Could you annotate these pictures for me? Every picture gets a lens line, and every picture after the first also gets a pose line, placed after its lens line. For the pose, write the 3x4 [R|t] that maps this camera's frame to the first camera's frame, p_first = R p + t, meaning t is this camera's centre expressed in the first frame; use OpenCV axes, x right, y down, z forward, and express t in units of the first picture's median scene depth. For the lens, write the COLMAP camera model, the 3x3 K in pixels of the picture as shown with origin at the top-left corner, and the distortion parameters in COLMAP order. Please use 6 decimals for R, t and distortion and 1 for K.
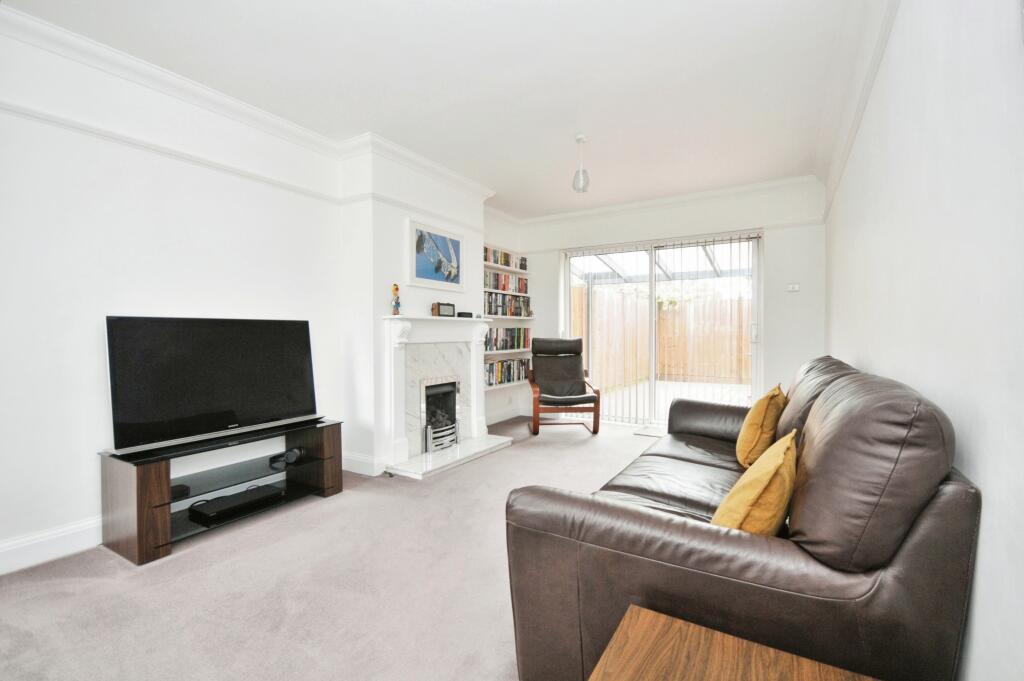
lens RADIAL K [[451.1, 0, 512.4], [0, 451.1, 333.2], [0, 0, 1]] dist [0.008284, -0.008495]
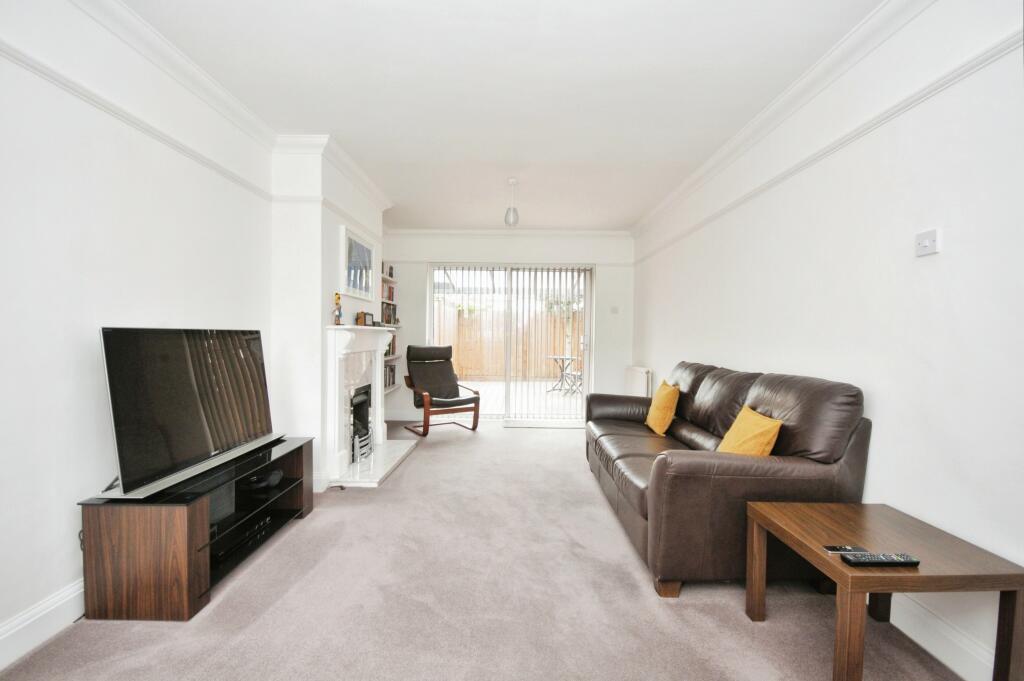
lens RADIAL K [[447.0, 0, 512.0], [0, 447.0, 340.5], [0, 0, 1]] dist [0.011325, -0.019441]
pose [[0.857473, 0.006897, 0.514484, -0.397129], [-0.013587, 0.999865, 0.009241, -0.018530], [-0.514350, -0.014915, 0.857450, -0.019846]]
